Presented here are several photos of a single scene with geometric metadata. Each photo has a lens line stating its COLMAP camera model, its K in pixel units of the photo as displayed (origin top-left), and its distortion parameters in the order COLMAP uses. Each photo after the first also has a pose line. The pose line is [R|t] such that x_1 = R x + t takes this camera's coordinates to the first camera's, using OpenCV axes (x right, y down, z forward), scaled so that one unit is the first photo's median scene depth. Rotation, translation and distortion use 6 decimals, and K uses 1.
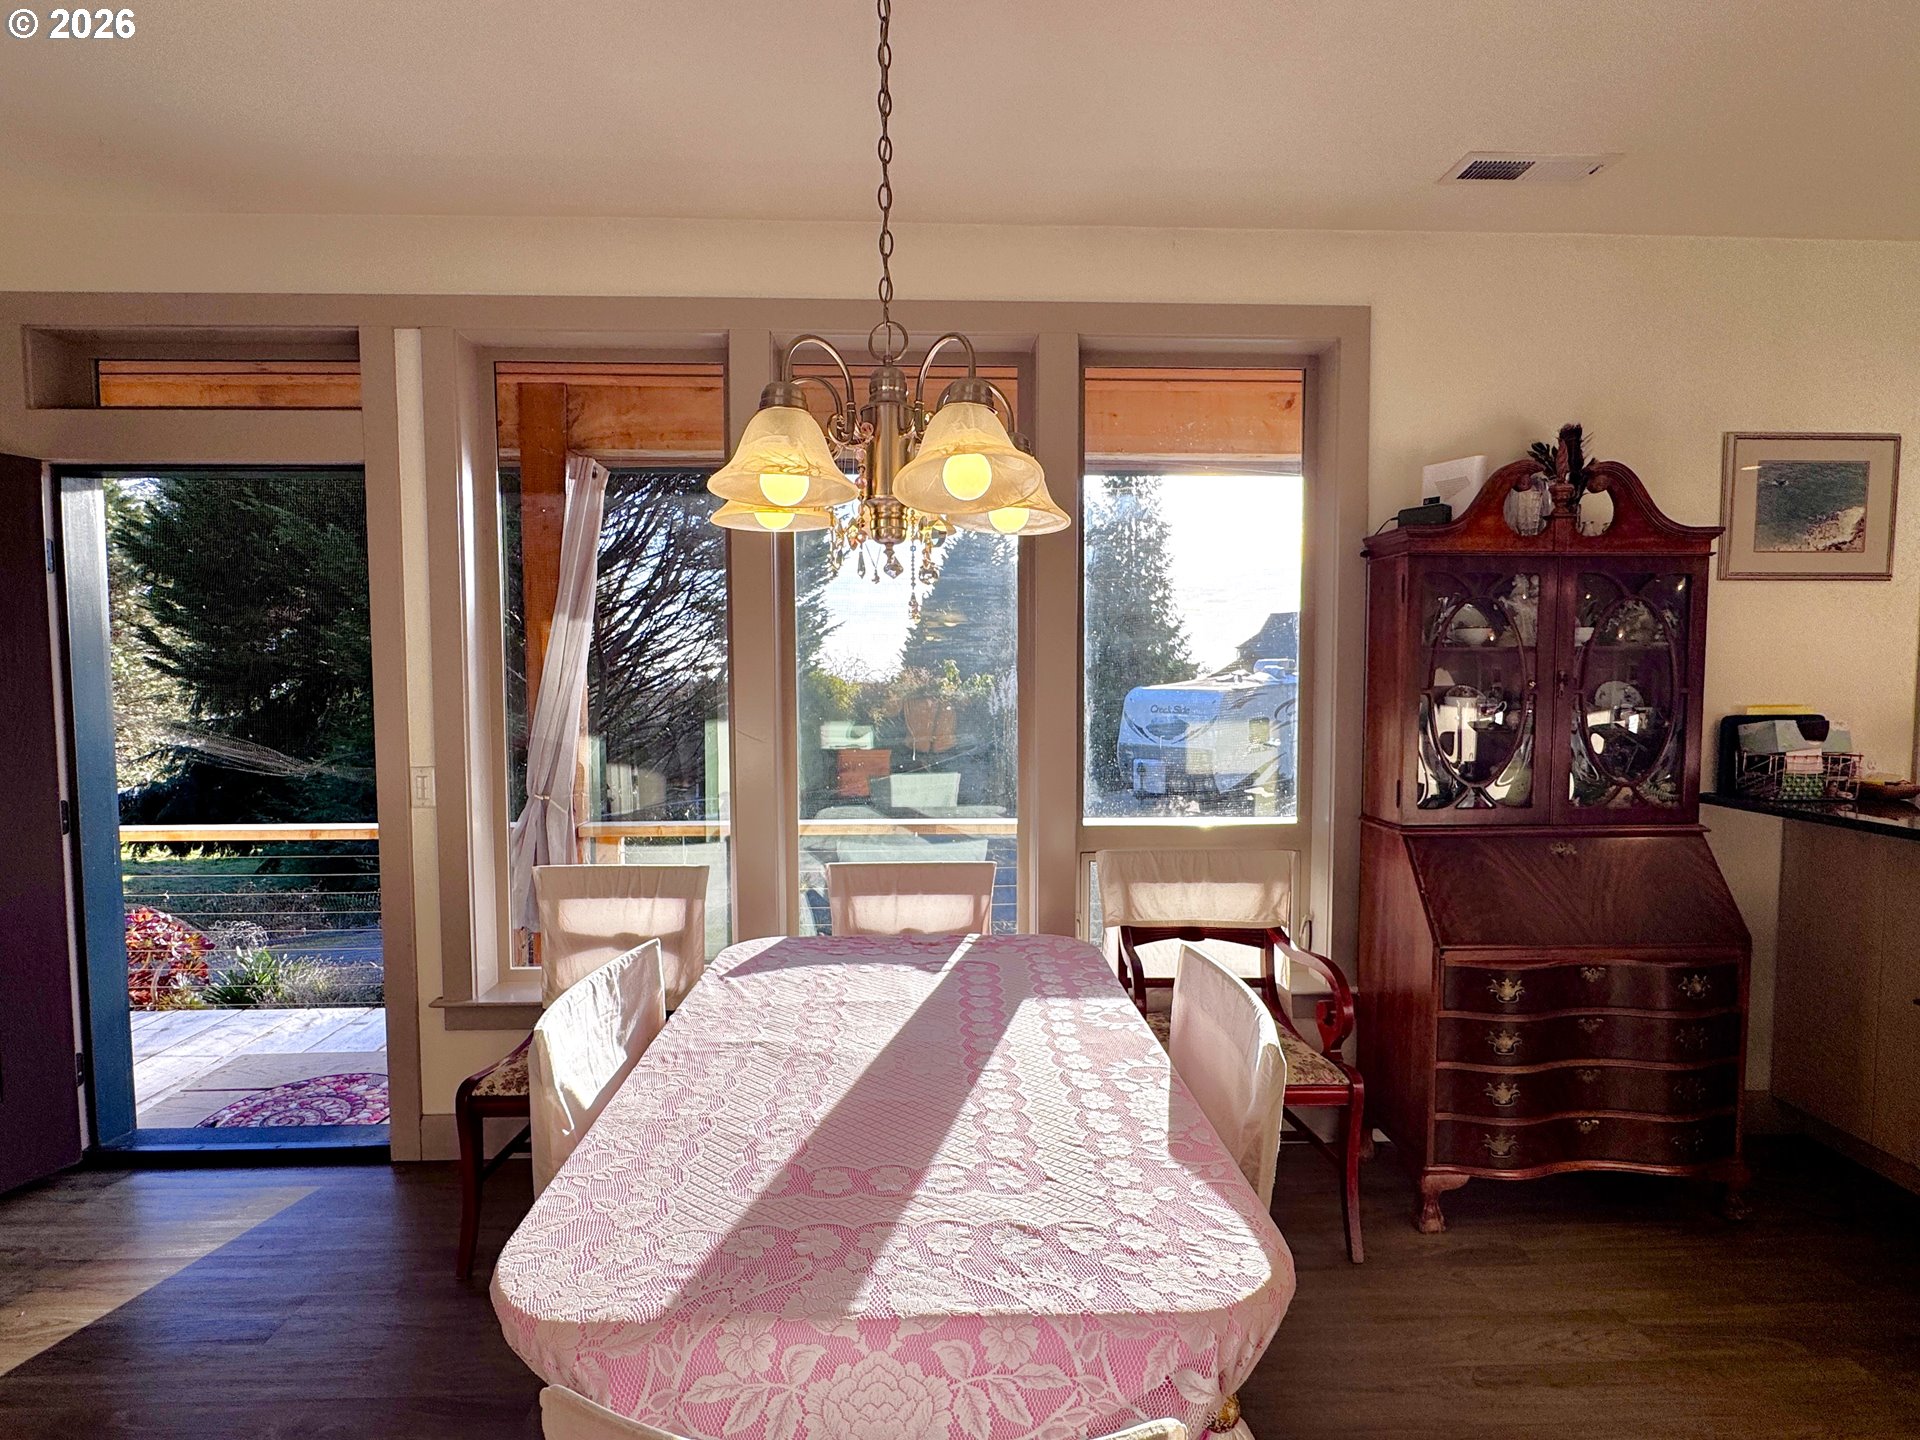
lens RADIAL K [[892.6, 0, 931.4], [0, 892.6, 722.8], [0, 0, 1]] dist [-0.002730, -0.000315]
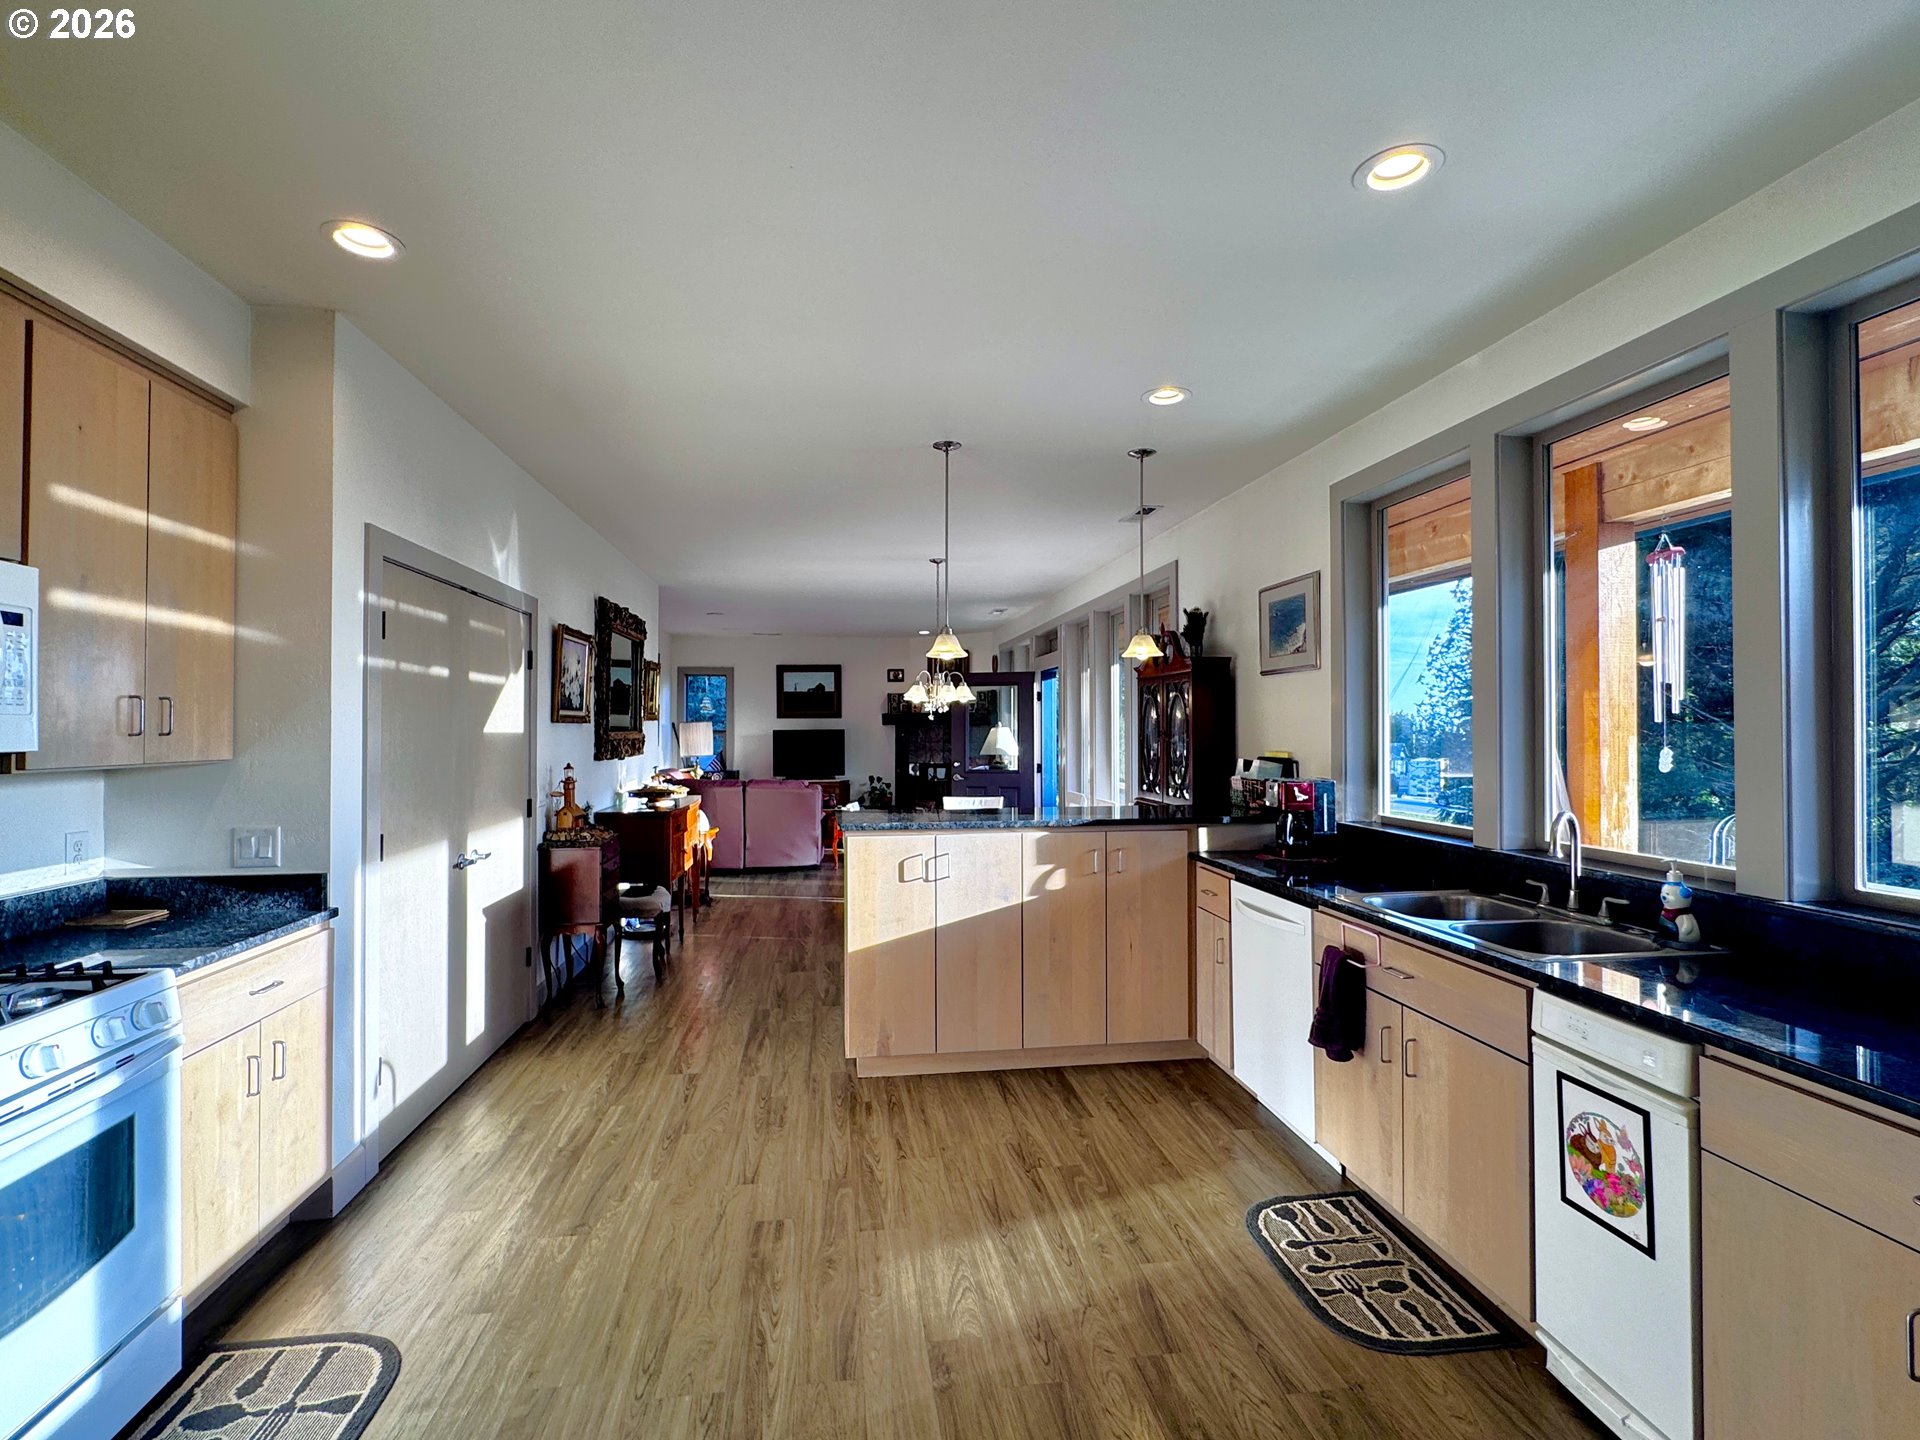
lens RADIAL K [[894.4, 0, 960.0], [0, 894.4, 720.0], [0, 0, 1]] dist [-0.001677, 0.000077]
pose [[0.113118, -0.006929, -0.993557, 2.554040], [-0.056480, 0.998314, -0.013393, -0.022935], [0.991975, 0.057631, 0.112536, 0.257884]]
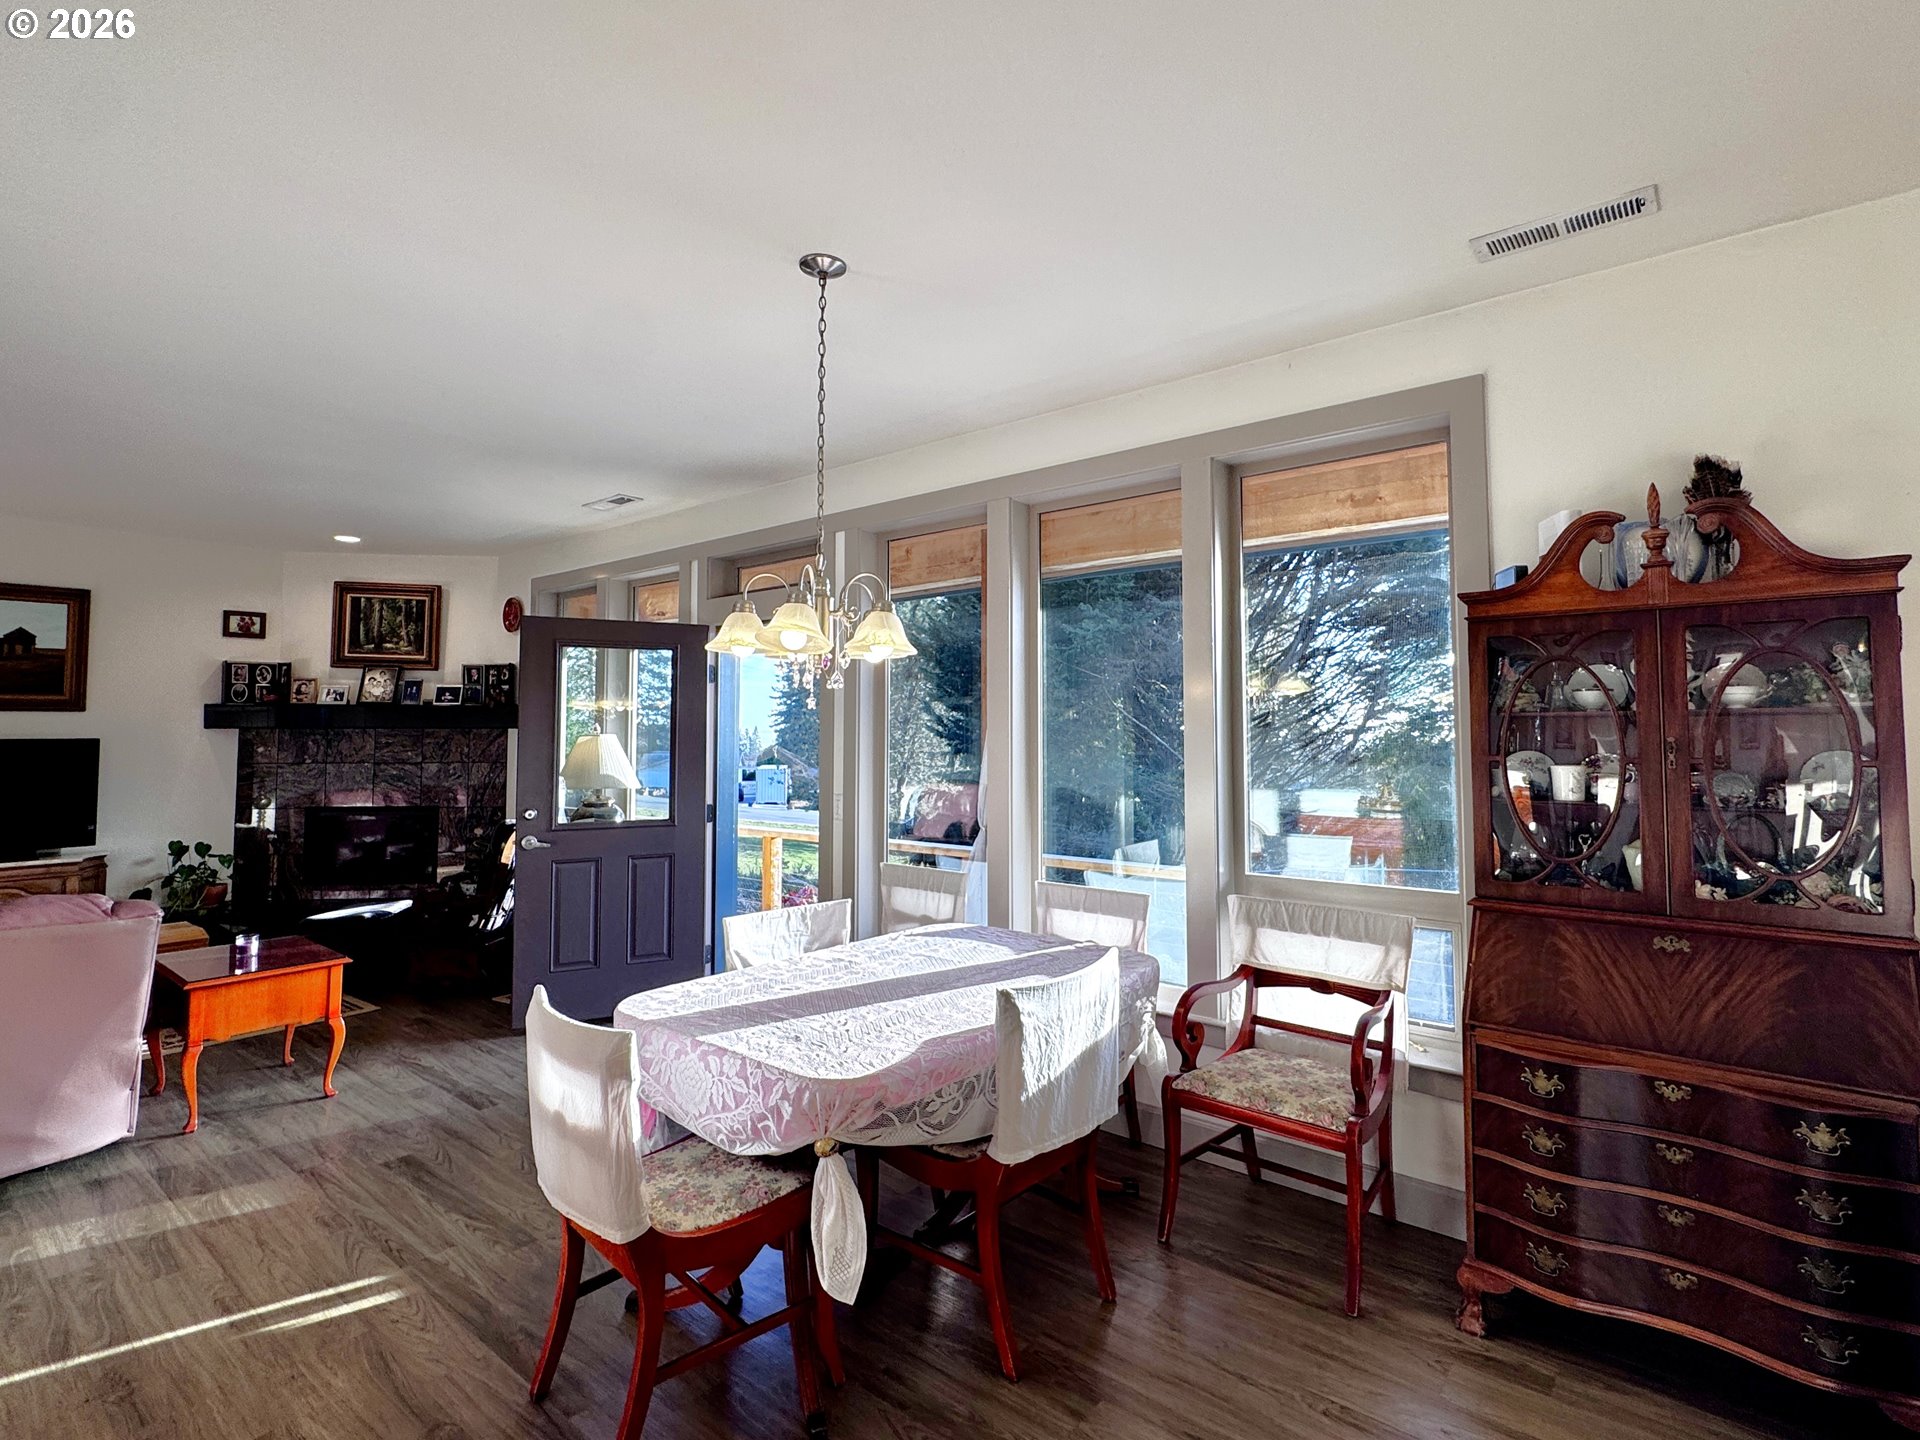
lens RADIAL K [[931.9, 0, 991.4], [0, 931.9, 691.4], [0, 0, 1]] dist [-0.000004, -0.000074]
pose [[0.763574, -0.029042, -0.645067, 0.733593], [-0.038238, 0.995201, -0.090068, 0.004762], [0.644588, 0.093440, 0.758799, -0.120502]]
